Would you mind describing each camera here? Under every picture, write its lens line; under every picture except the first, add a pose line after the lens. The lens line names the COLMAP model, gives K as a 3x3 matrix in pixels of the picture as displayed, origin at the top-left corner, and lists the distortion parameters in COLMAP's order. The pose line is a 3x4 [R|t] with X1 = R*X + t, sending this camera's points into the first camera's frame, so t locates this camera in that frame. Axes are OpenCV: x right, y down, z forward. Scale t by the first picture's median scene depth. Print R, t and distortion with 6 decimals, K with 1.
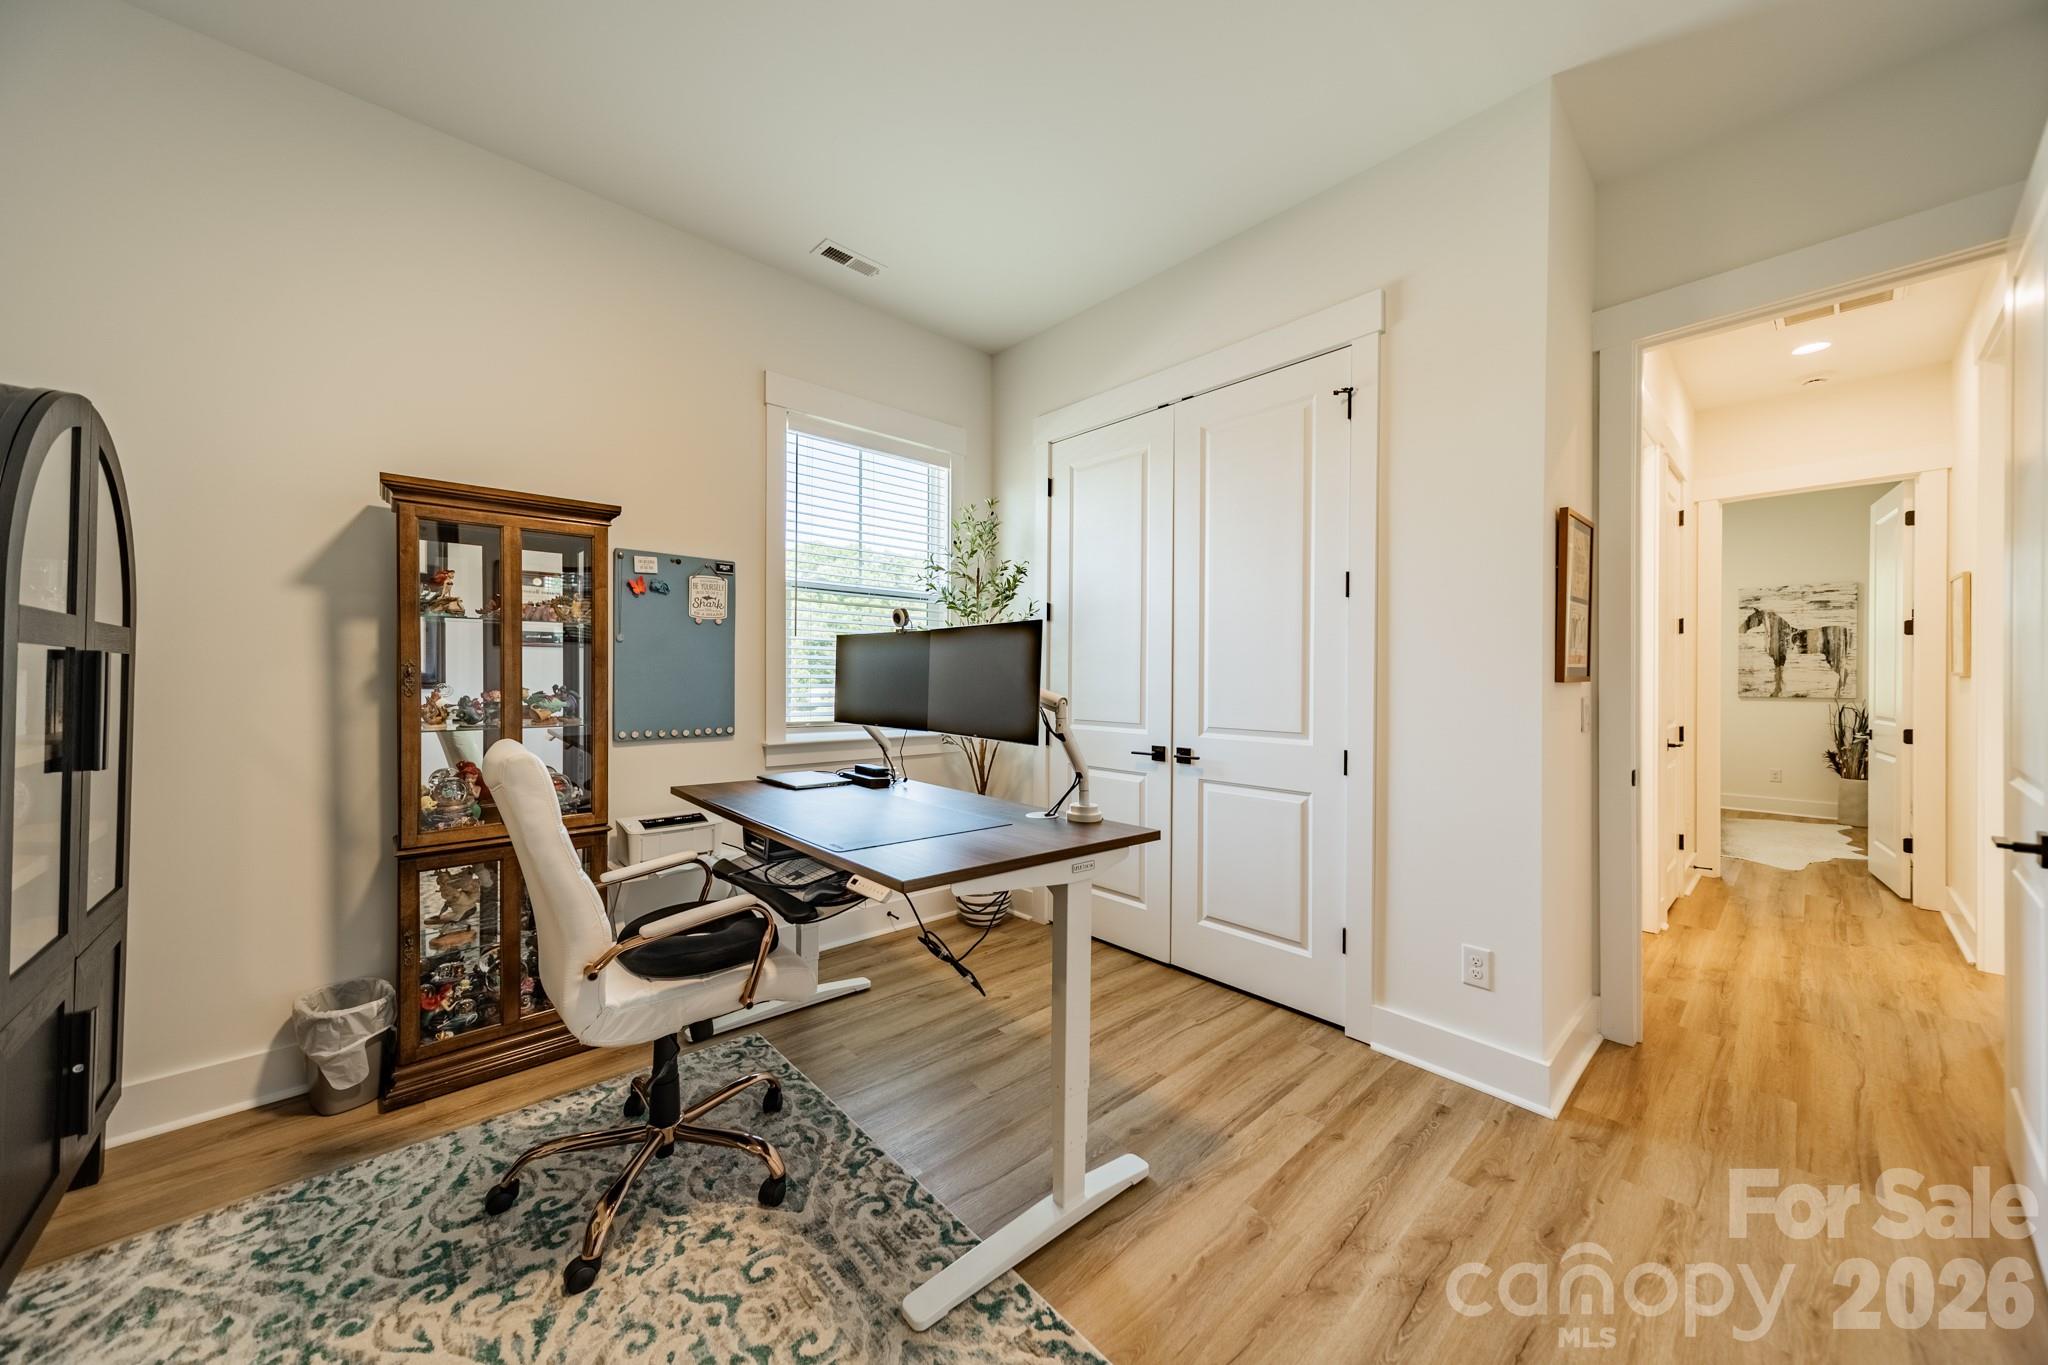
lens RADIAL K [[719.8, 0, 1022.7], [0, 719.8, 684.3], [0, 0, 1]] dist [0.007074, -0.000113]
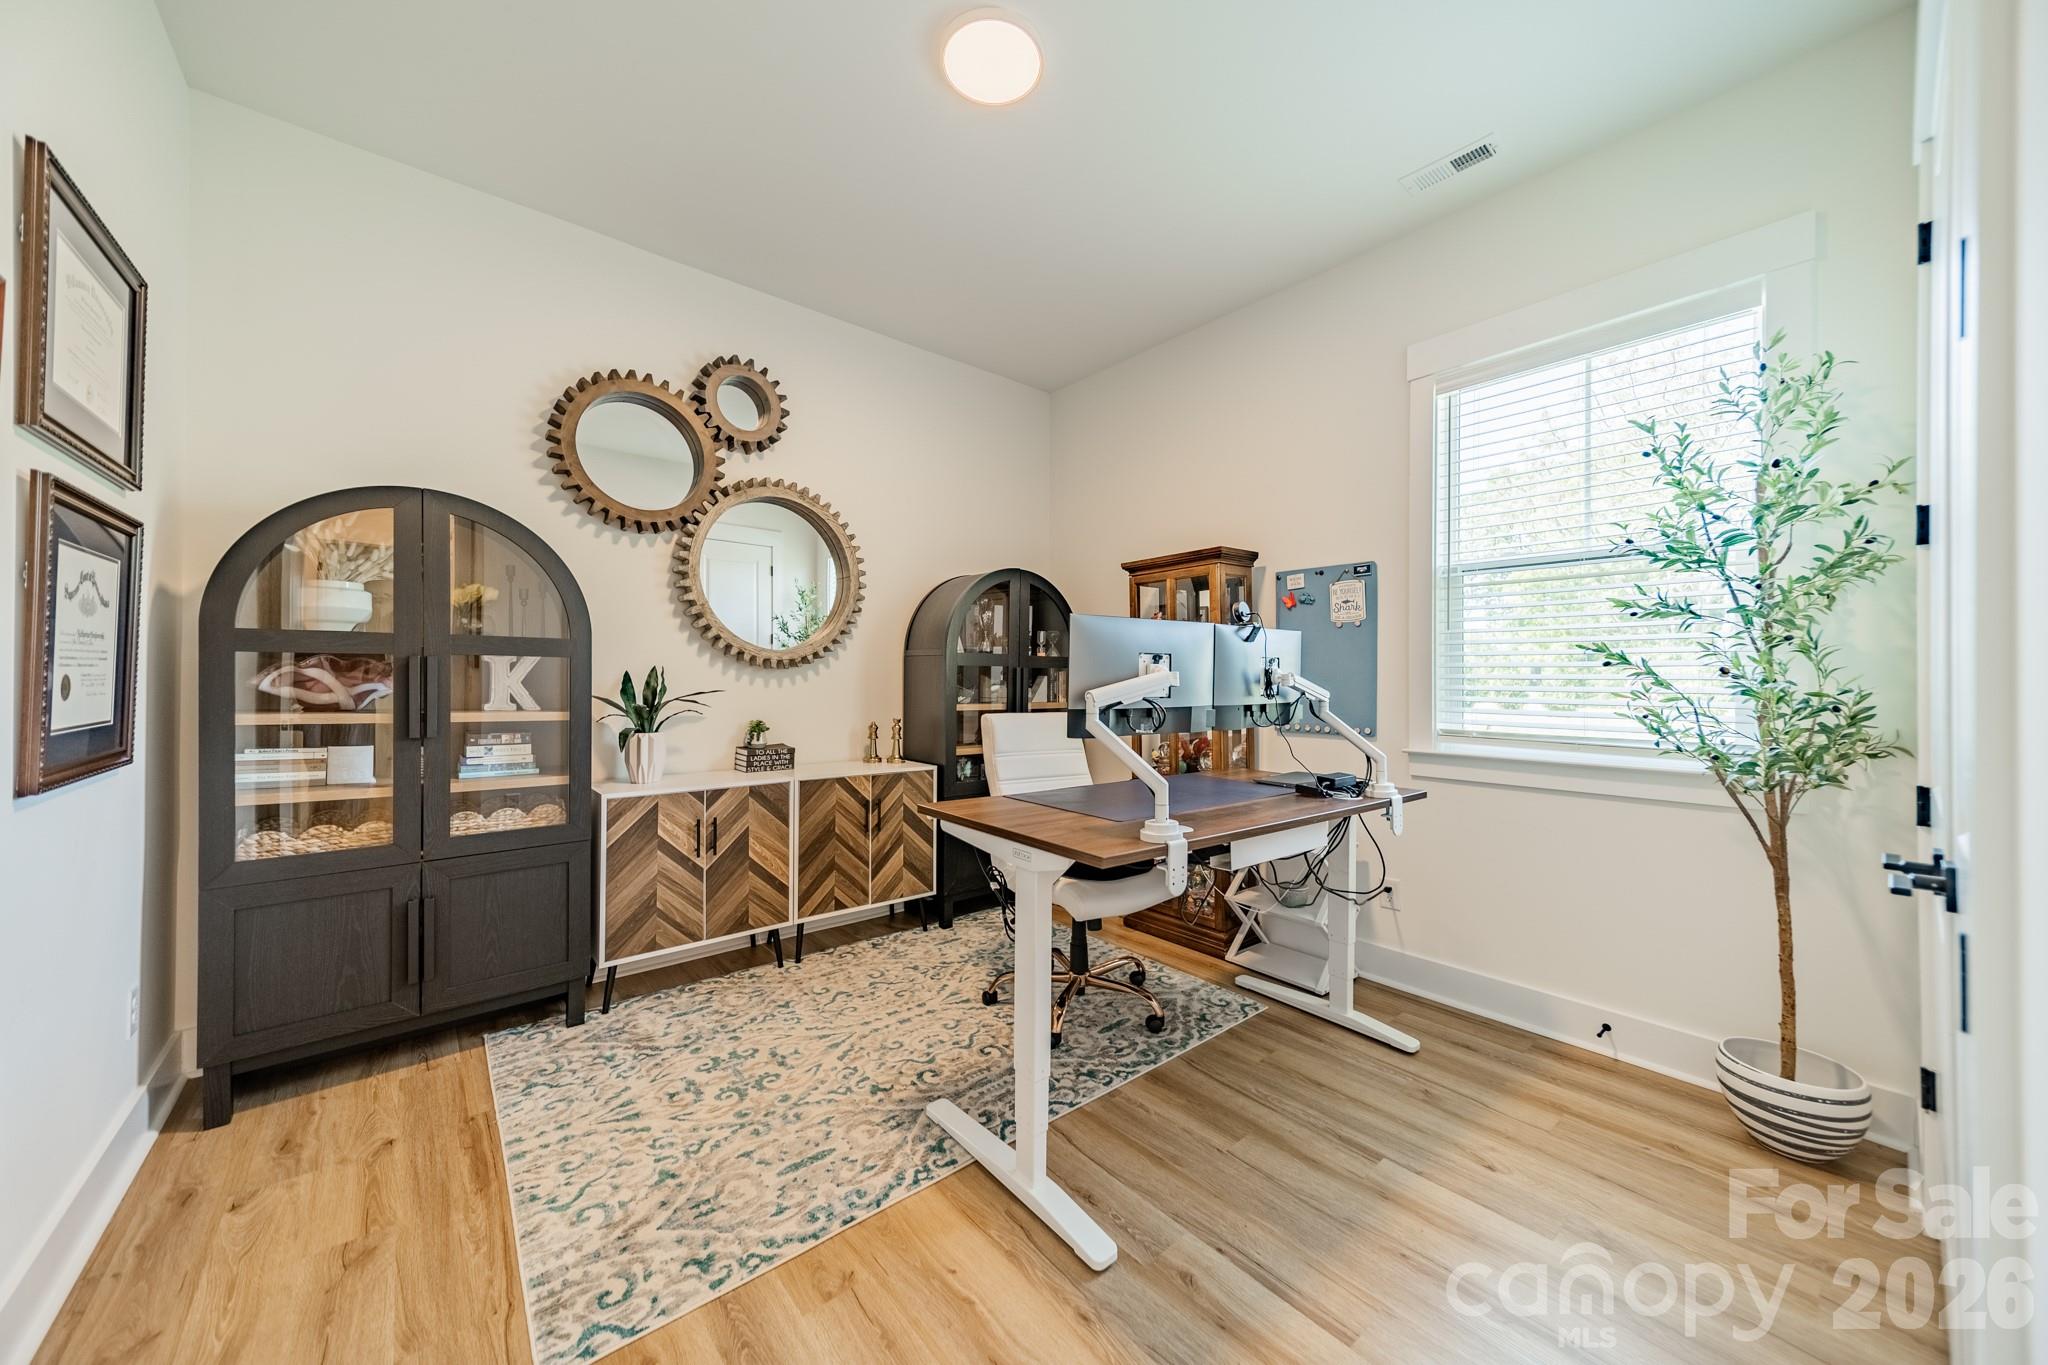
lens RADIAL K [[719.8, 0, 1031.4], [0, 719.8, 682.7], [0, 0, 1]] dist [0.007074, -0.000113]
pose [[-0.040798, -0.008134, -0.999134, 0.844477], [-0.012639, 0.999891, -0.007624, 0.014494], [0.999087, 0.012317, -0.040896, 0.801606]]
